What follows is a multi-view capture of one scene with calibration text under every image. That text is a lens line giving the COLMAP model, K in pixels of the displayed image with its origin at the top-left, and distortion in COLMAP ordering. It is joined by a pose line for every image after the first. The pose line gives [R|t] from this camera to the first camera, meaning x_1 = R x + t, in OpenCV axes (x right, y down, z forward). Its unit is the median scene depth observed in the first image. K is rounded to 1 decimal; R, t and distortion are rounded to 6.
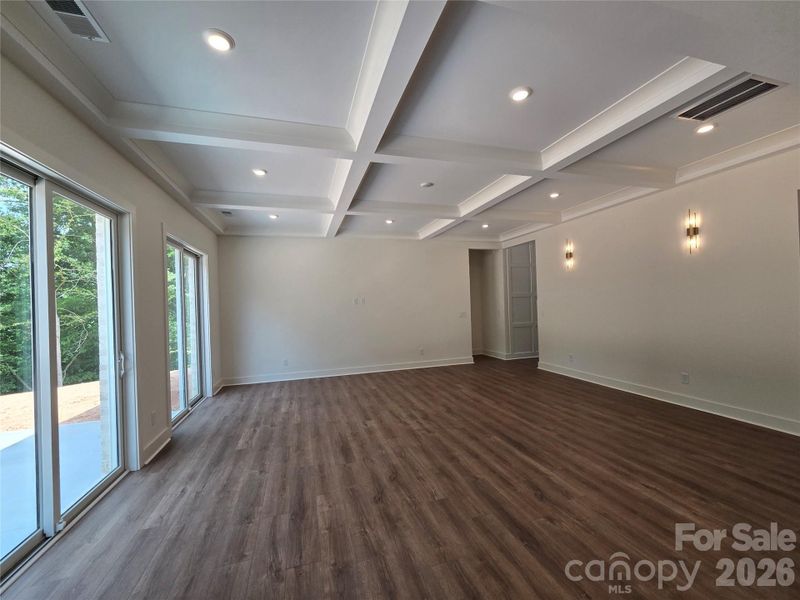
lens RADIAL K [[330.9, 0, 402.1], [0, 330.9, 303.0], [0, 0, 1]] dist [-0.001335, -0.000203]
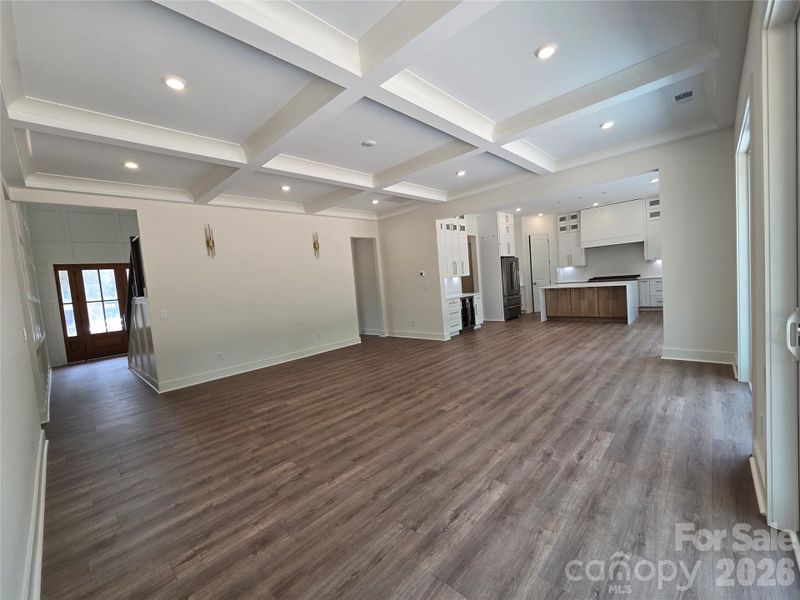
lens RADIAL K [[330.9, 0, 402.1], [0, 330.9, 303.0], [0, 0, 1]] dist [-0.001335, -0.000203]
pose [[-0.491693, 0.011422, 0.870694, -0.850723], [0.096579, 0.994460, 0.041494, 0.047986], [-0.865396, 0.104494, -0.490072, 1.615174]]
